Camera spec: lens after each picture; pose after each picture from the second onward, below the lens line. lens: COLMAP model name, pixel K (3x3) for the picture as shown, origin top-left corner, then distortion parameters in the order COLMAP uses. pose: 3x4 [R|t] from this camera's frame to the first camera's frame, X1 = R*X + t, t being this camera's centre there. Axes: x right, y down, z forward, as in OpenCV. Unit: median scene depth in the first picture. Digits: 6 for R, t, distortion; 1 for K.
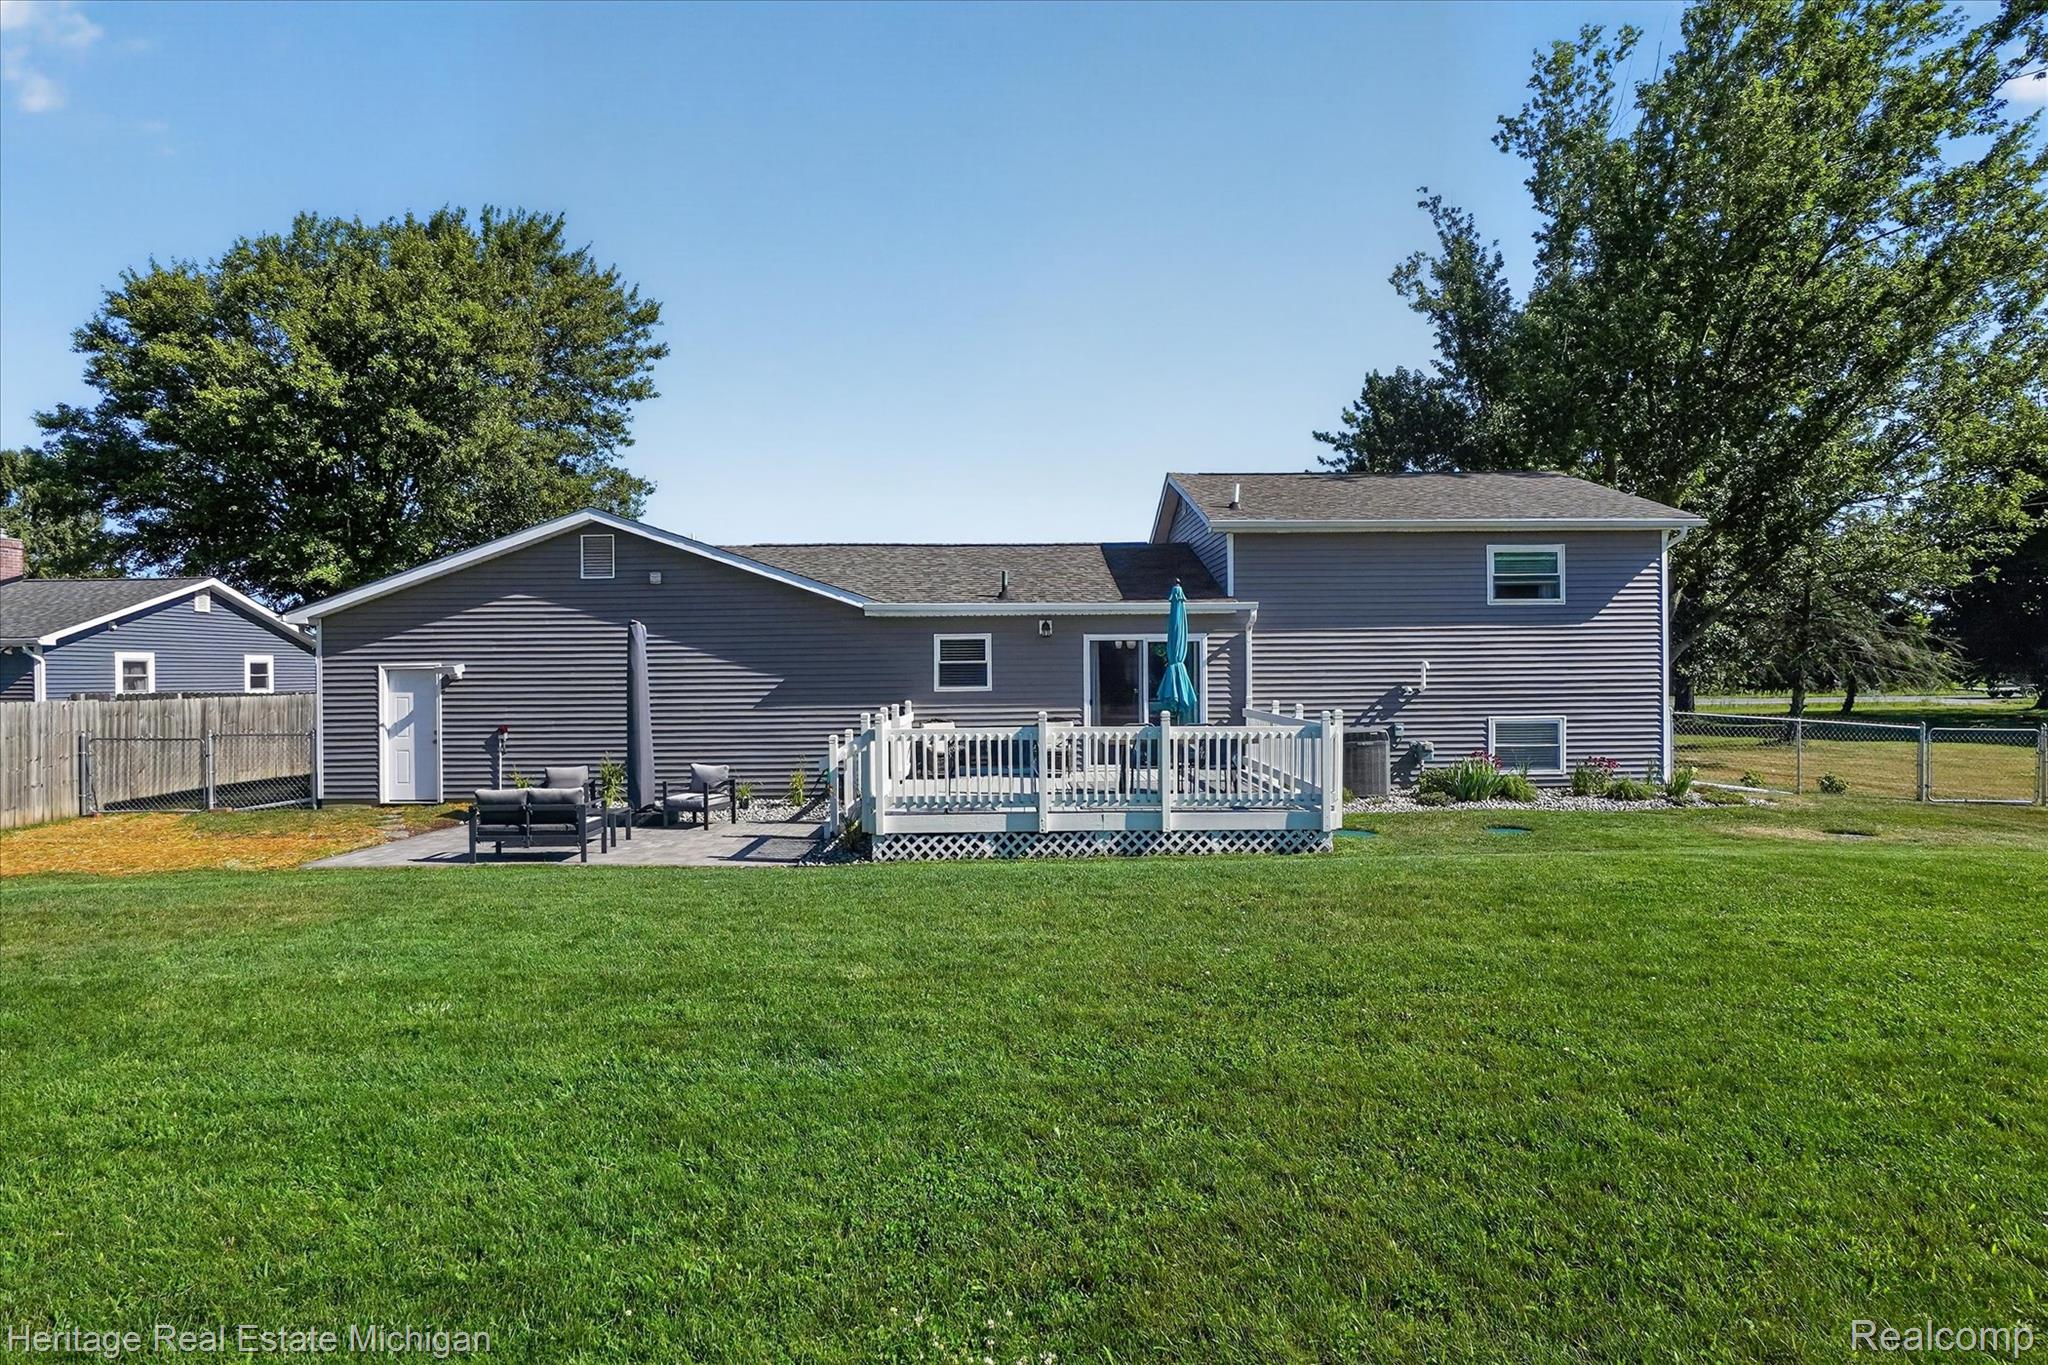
lens RADIAL K [[947.4, 0, 1029.0], [0, 947.4, 664.1], [0, 0, 1]] dist [-0.012240, 0.000215]
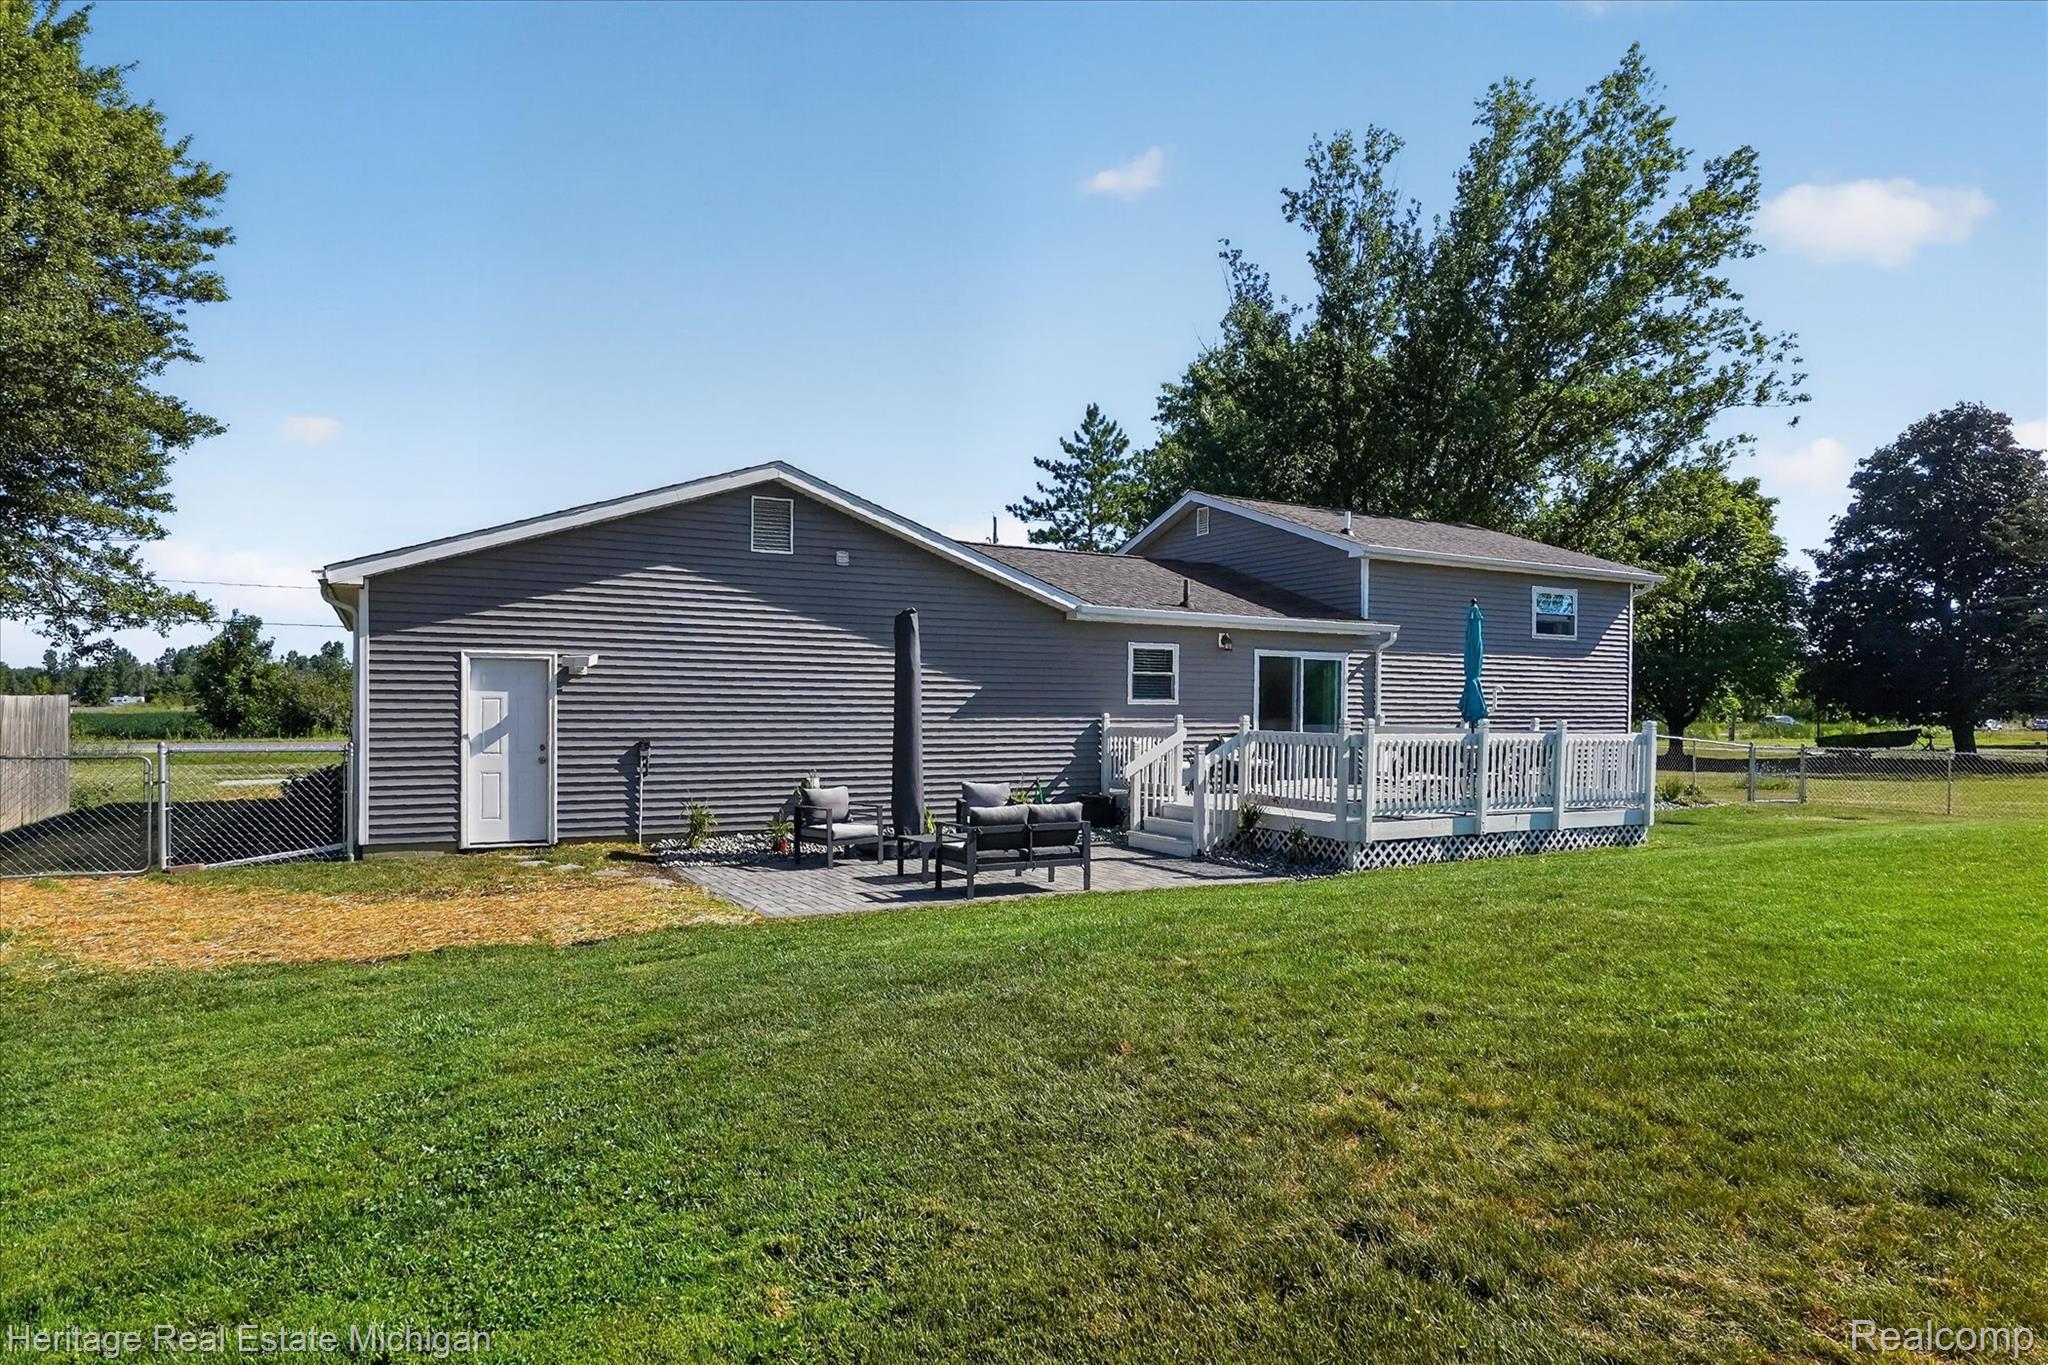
lens RADIAL K [[1032.8, 0, 1029.4], [0, 1032.8, 704.0], [0, 0, 1]] dist [-0.022718, 0.016158]
pose [[0.907233, 0.018821, 0.420207, -0.611337], [-0.021952, 0.999756, 0.002615, 0.028238], [-0.420055, -0.011597, 0.907424, 0.124595]]
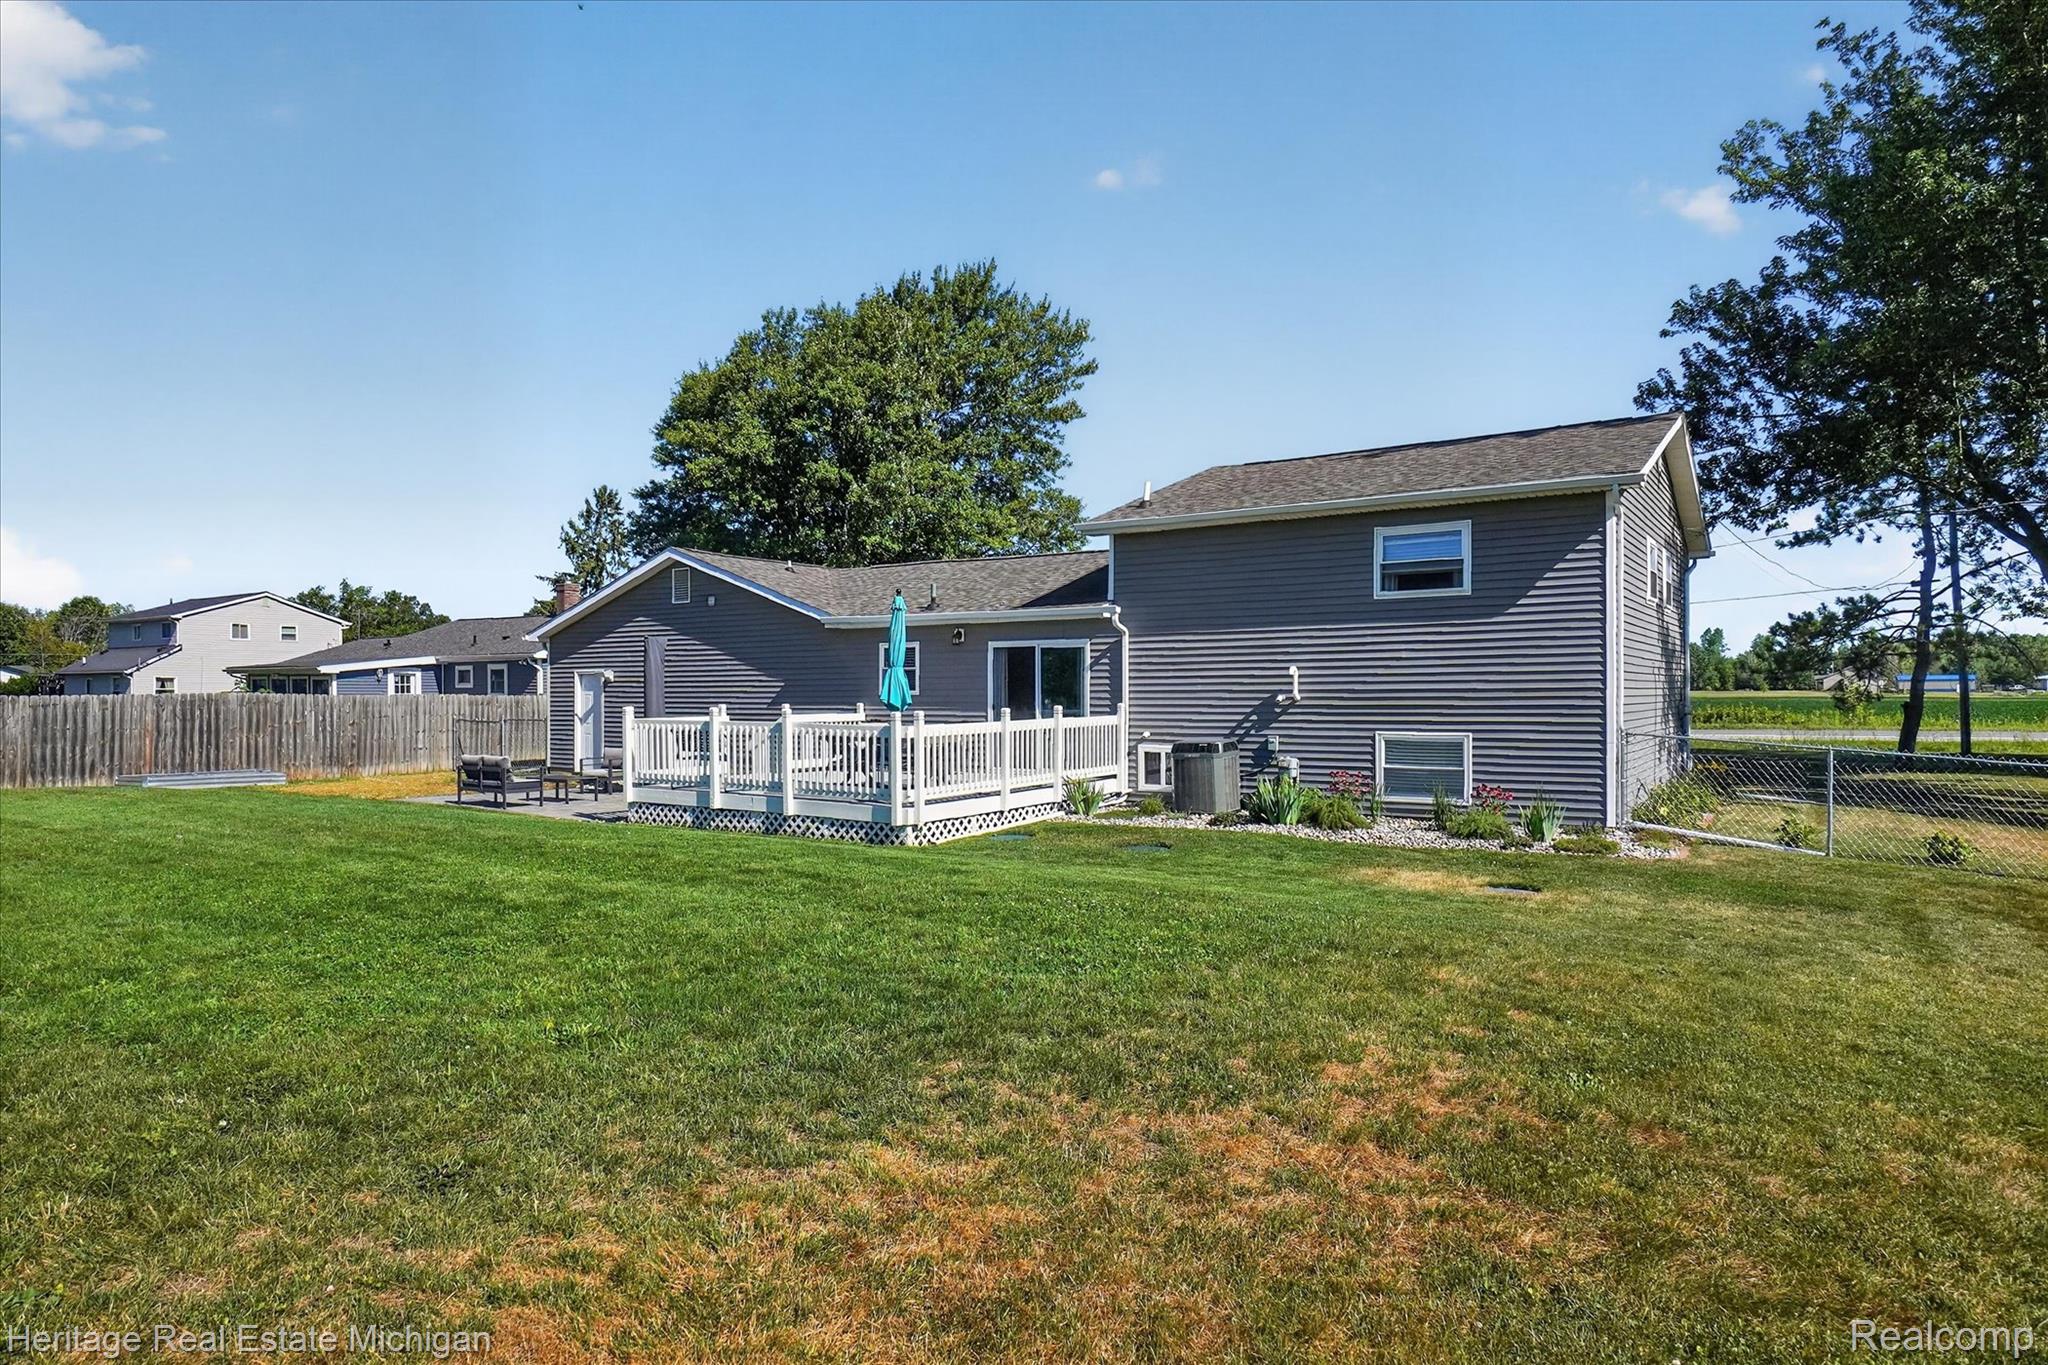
lens RADIAL K [[1022.8, 0, 1024.2], [0, 1022.8, 657.5], [0, 0, 1]] dist [-0.002892, 0.000014]
pose [[0.855405, -0.008268, -0.517893, 0.691906], [0.001167, 0.999901, -0.014036, 0.002164], [0.517958, 0.011402, 0.855330, 0.055653]]
